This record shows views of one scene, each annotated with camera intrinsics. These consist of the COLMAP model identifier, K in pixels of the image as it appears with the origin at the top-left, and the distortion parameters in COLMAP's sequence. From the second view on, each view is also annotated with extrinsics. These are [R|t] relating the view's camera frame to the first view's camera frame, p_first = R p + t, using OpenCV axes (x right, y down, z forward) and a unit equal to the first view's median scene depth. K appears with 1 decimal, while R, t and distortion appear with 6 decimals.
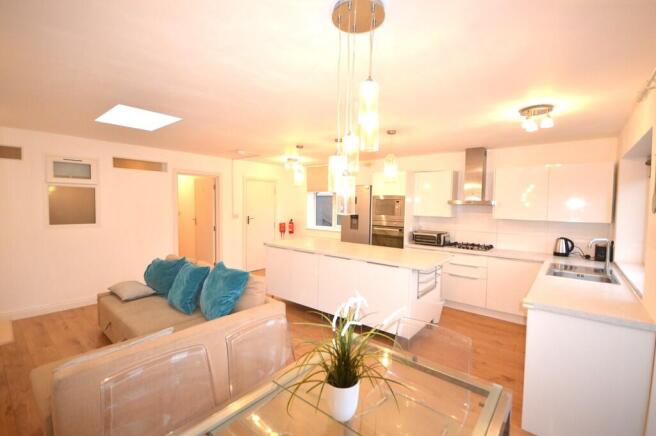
lens RADIAL K [[292.6, 0, 329.3], [0, 292.6, 216.1], [0, 0, 1]] dist [0.003178, 0.000097]
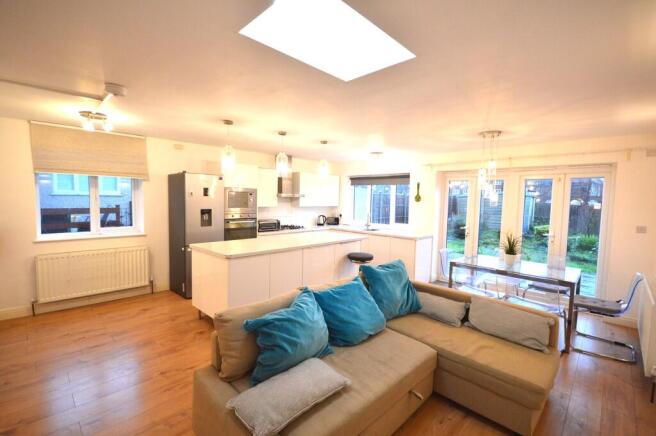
lens RADIAL K [[292.6, 0, 329.1], [0, 292.6, 219.1], [0, 0, 1]] dist [0.003178, 0.000097]
pose [[0.094997, -0.082360, 0.992065, -0.784312], [0.033067, 0.996283, 0.079544, -0.035054], [-0.994928, 0.025249, 0.097368, 0.613828]]
